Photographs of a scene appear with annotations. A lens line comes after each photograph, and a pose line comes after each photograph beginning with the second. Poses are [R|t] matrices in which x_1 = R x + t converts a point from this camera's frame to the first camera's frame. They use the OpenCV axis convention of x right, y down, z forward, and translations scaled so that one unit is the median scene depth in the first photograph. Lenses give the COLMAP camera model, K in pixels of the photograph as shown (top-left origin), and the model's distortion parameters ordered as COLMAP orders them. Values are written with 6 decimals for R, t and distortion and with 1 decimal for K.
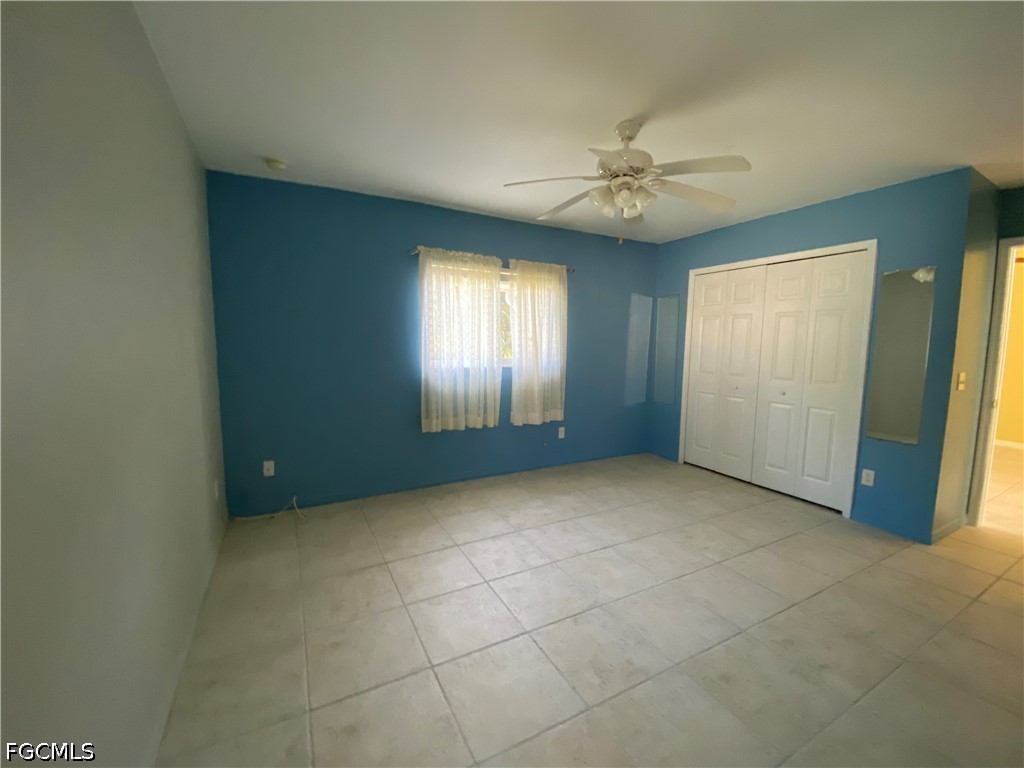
lens RADIAL K [[417.5, 0, 511.6], [0, 417.5, 384.4], [0, 0, 1]] dist [-0.000763, -0.008284]
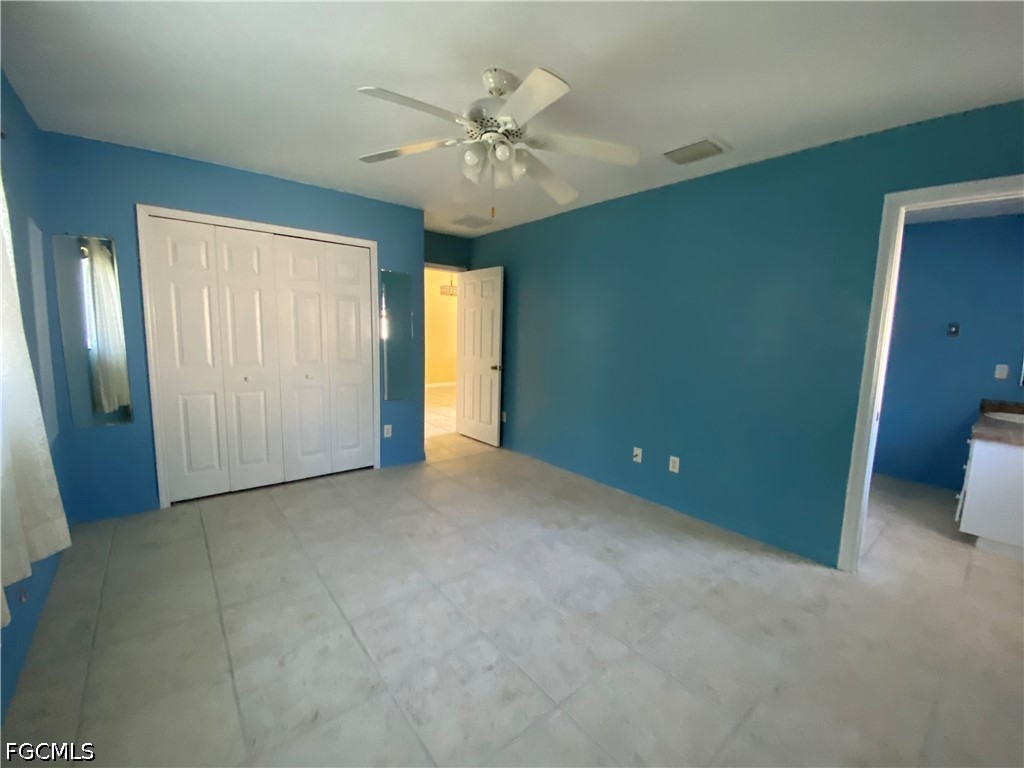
lens RADIAL K [[417.5, 0, 512.5], [0, 417.5, 379.9], [0, 0, 1]] dist [-0.000763, -0.008284]
pose [[-0.207757, -0.133735, 0.968995, -0.434753], [0.071122, 0.985923, 0.151320, -0.095228], [-0.975591, 0.100355, -0.195321, 0.823202]]
